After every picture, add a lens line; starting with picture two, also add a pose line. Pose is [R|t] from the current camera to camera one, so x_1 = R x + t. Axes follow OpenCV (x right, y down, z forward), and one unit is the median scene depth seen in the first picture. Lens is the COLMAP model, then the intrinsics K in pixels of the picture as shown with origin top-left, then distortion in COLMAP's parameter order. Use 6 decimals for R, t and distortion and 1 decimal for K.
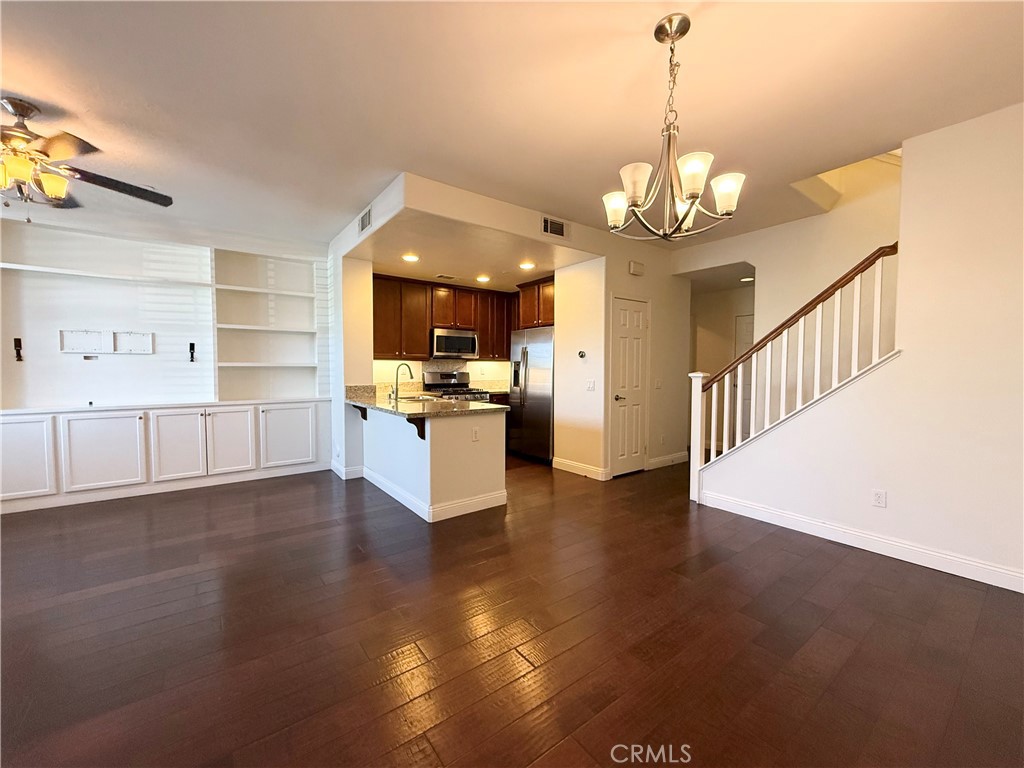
lens RADIAL K [[409.4, 0, 512.0], [0, 409.4, 384.0], [0, 0, 1]] dist [0.000091, 0.000143]
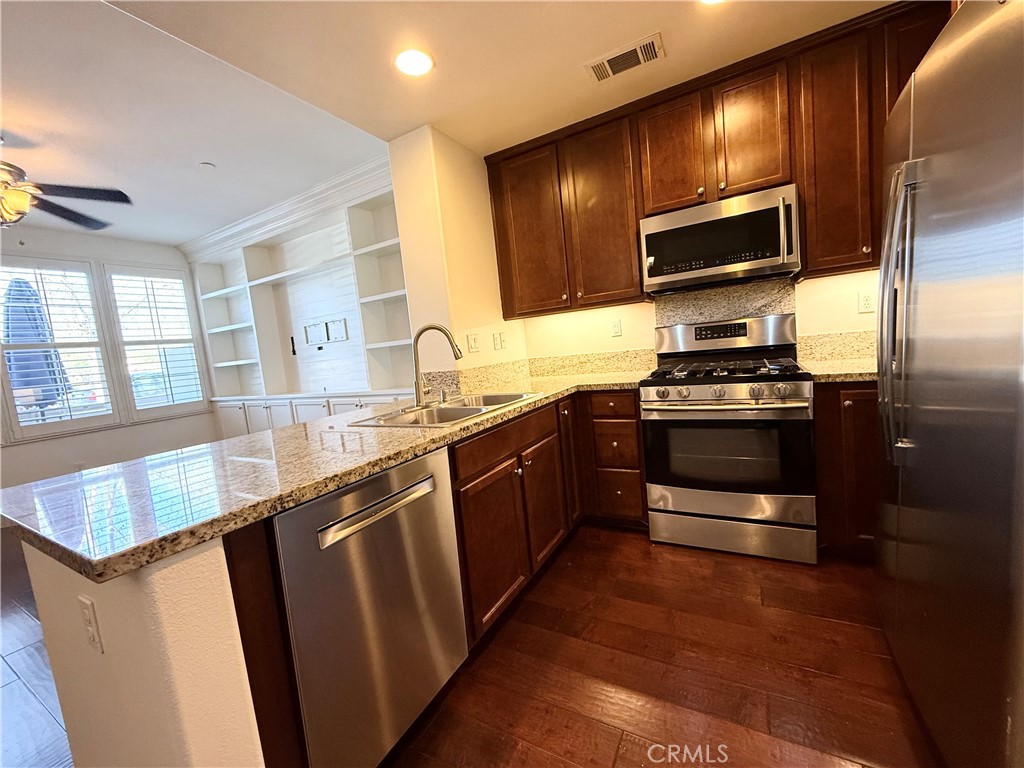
lens RADIAL K [[409.4, 0, 512.0], [0, 409.4, 384.0], [0, 0, 1]] dist [0.000091, 0.000143]
pose [[0.396814, 0.044250, -0.916832, 0.184738], [0.065089, 0.994966, 0.076192, -0.016571], [0.915588, -0.089909, 0.391937, 0.948709]]
